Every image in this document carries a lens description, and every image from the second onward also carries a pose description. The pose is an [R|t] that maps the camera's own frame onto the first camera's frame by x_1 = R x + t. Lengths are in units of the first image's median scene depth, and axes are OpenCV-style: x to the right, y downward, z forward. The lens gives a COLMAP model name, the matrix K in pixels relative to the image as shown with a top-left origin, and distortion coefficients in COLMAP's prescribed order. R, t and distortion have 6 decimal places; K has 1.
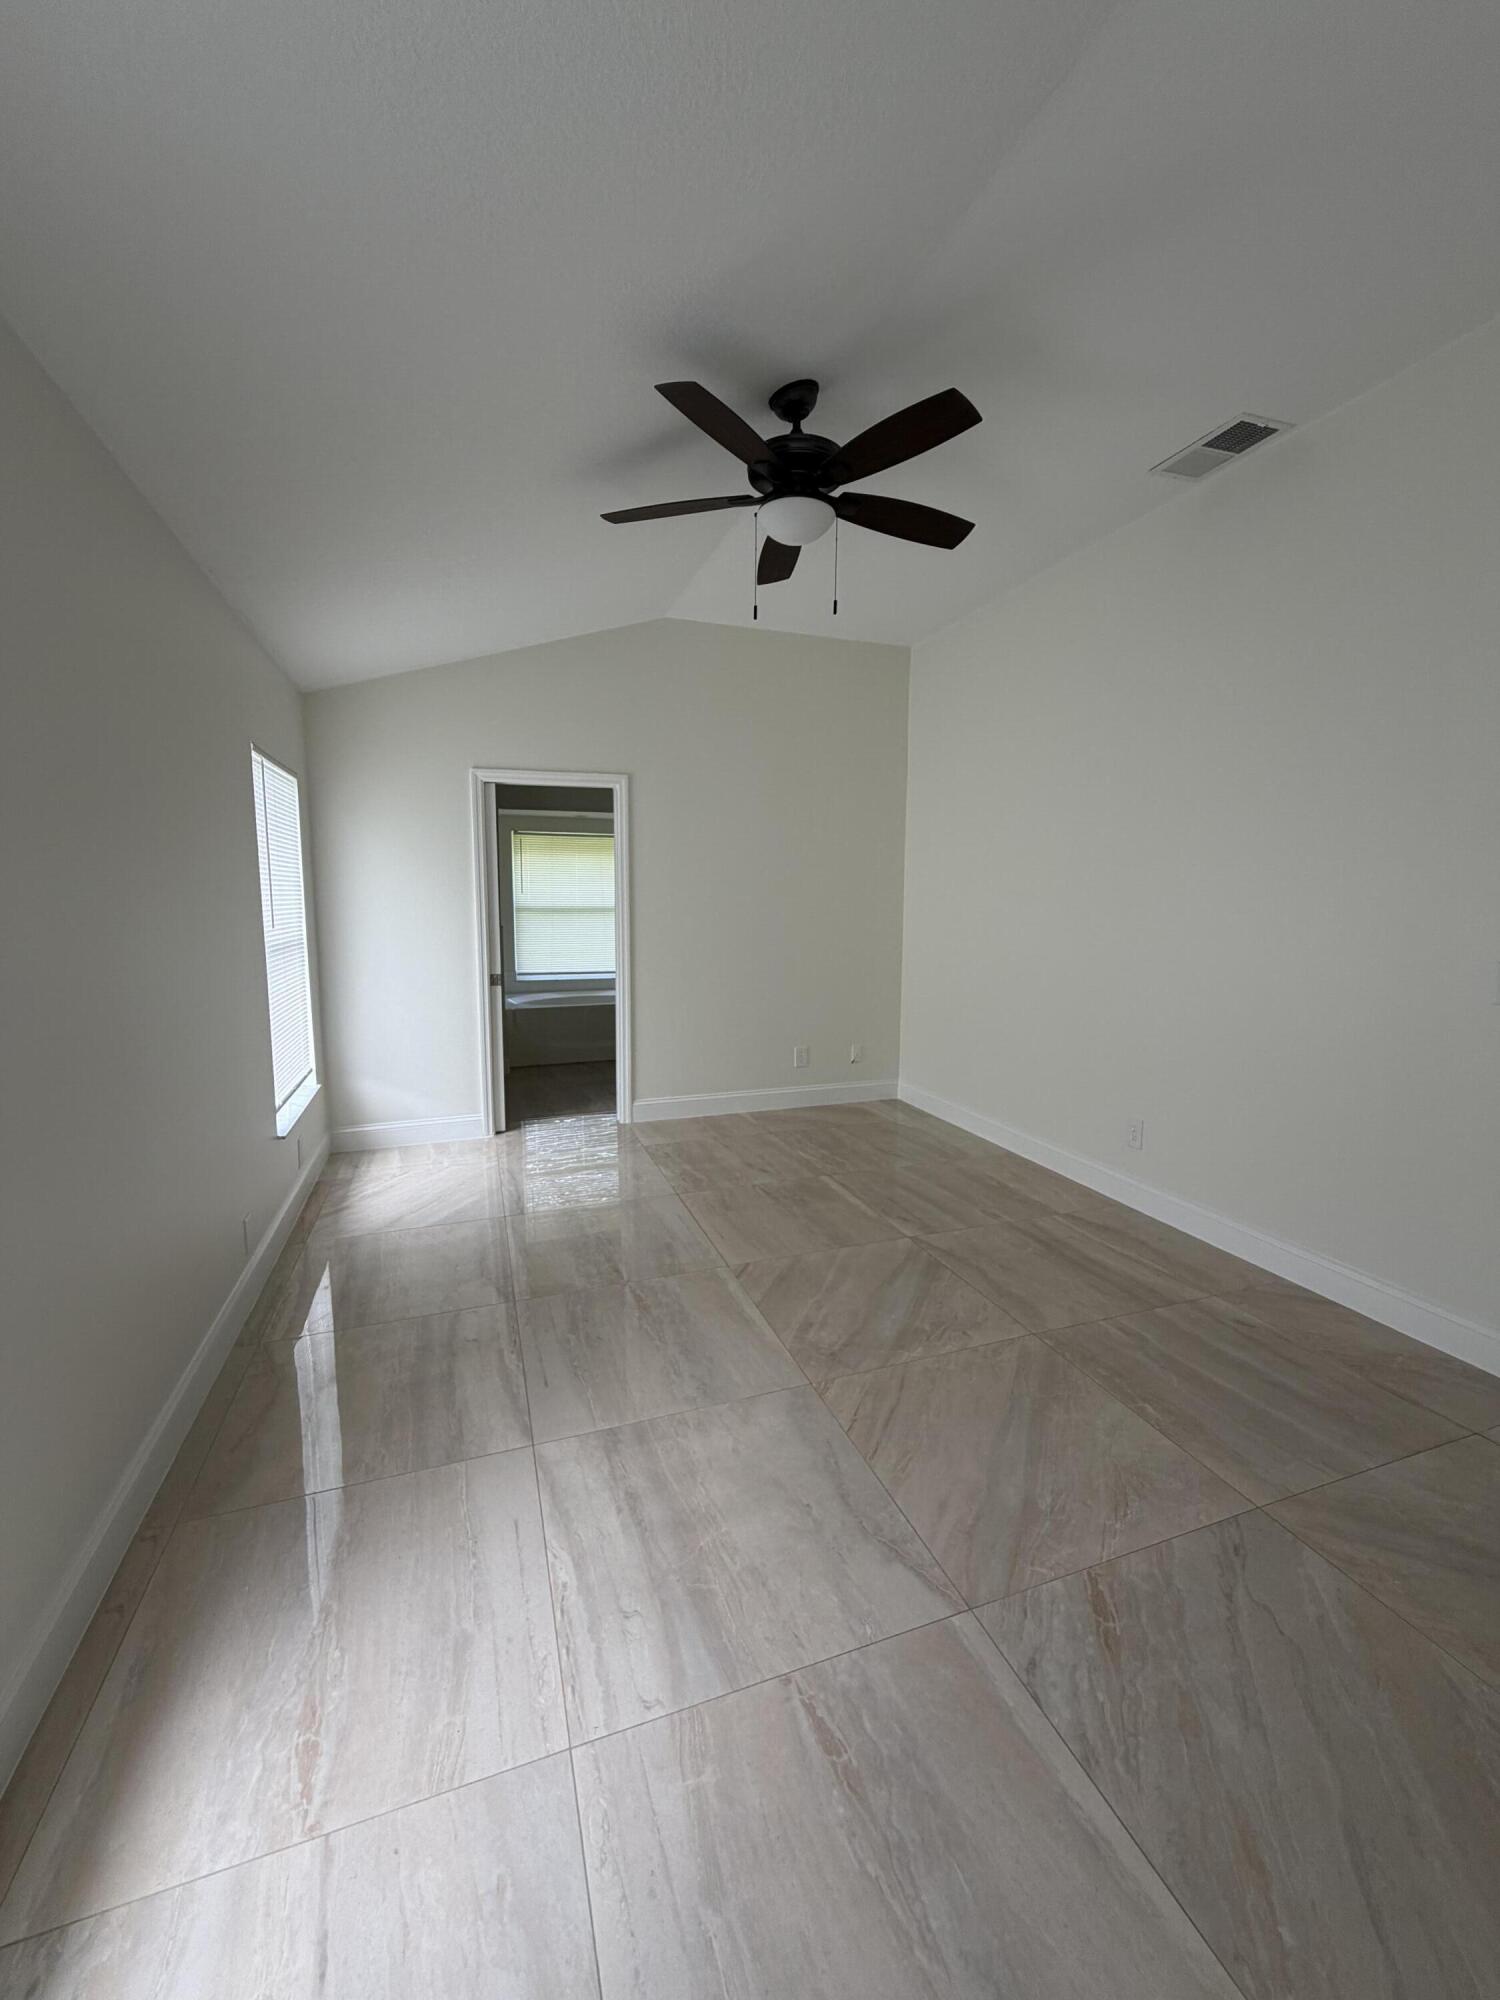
lens RADIAL K [[803.3, 0, 736.5], [0, 803.3, 985.4], [0, 0, 1]] dist [-0.001435, 0.000176]
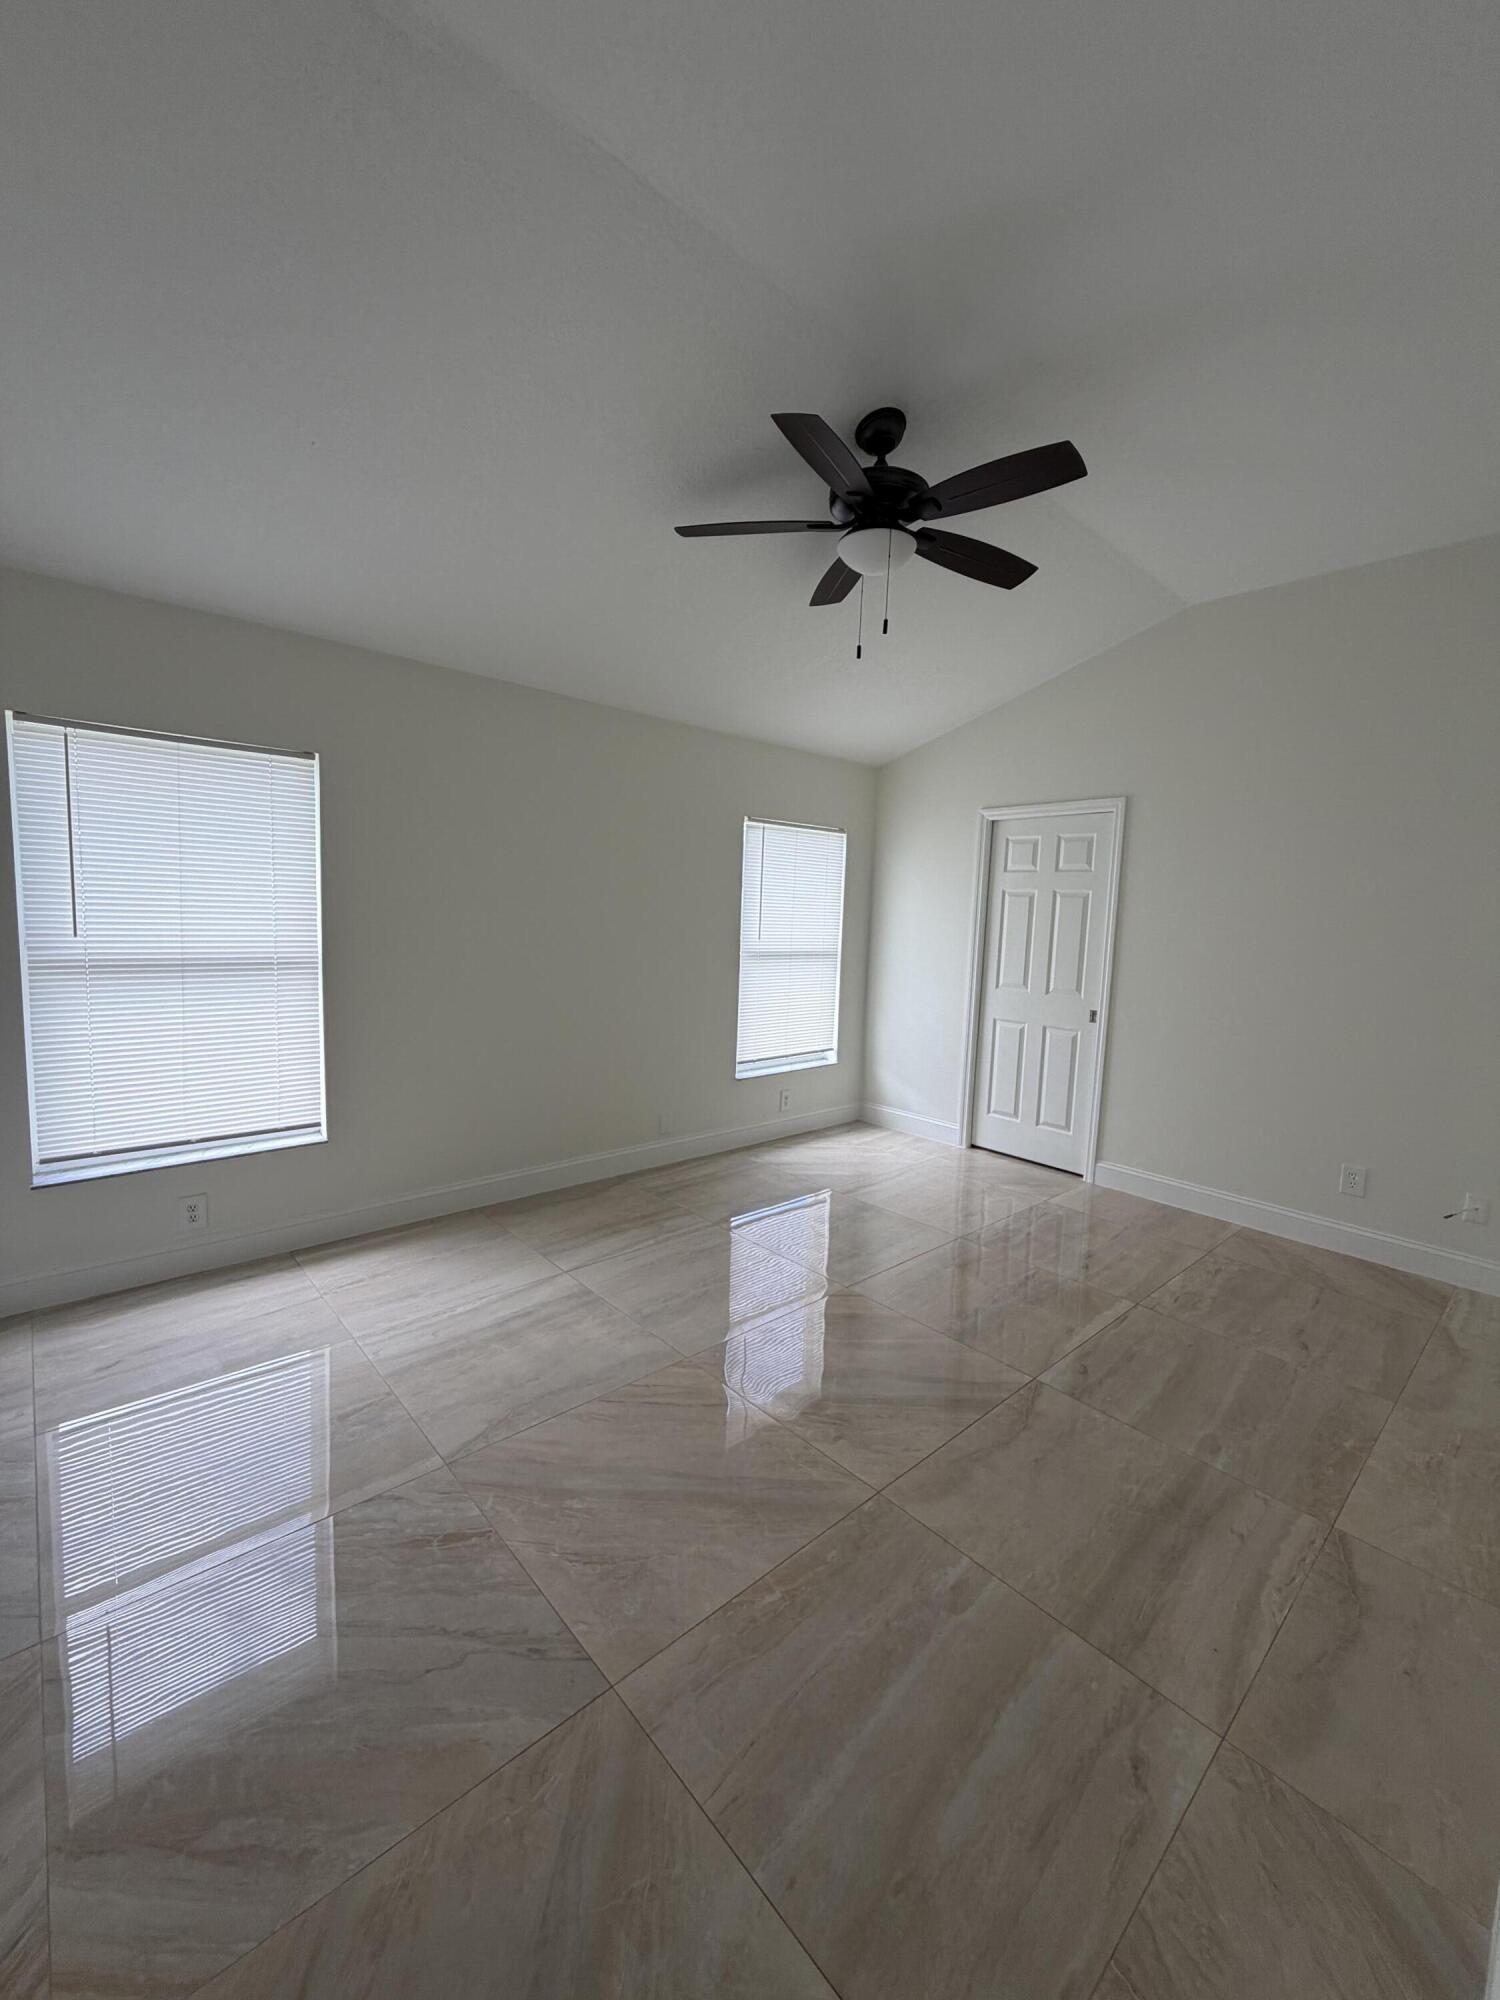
lens RADIAL K [[792.5, 0, 749.4], [0, 792.5, 991.5], [0, 0, 1]] dist [-0.000161, -0.000156]
pose [[0.393801, 0.106982, -0.912949, 0.993563], [-0.138528, 0.988768, 0.056113, -0.074147], [0.908697, 0.104372, 0.404198, 0.536801]]
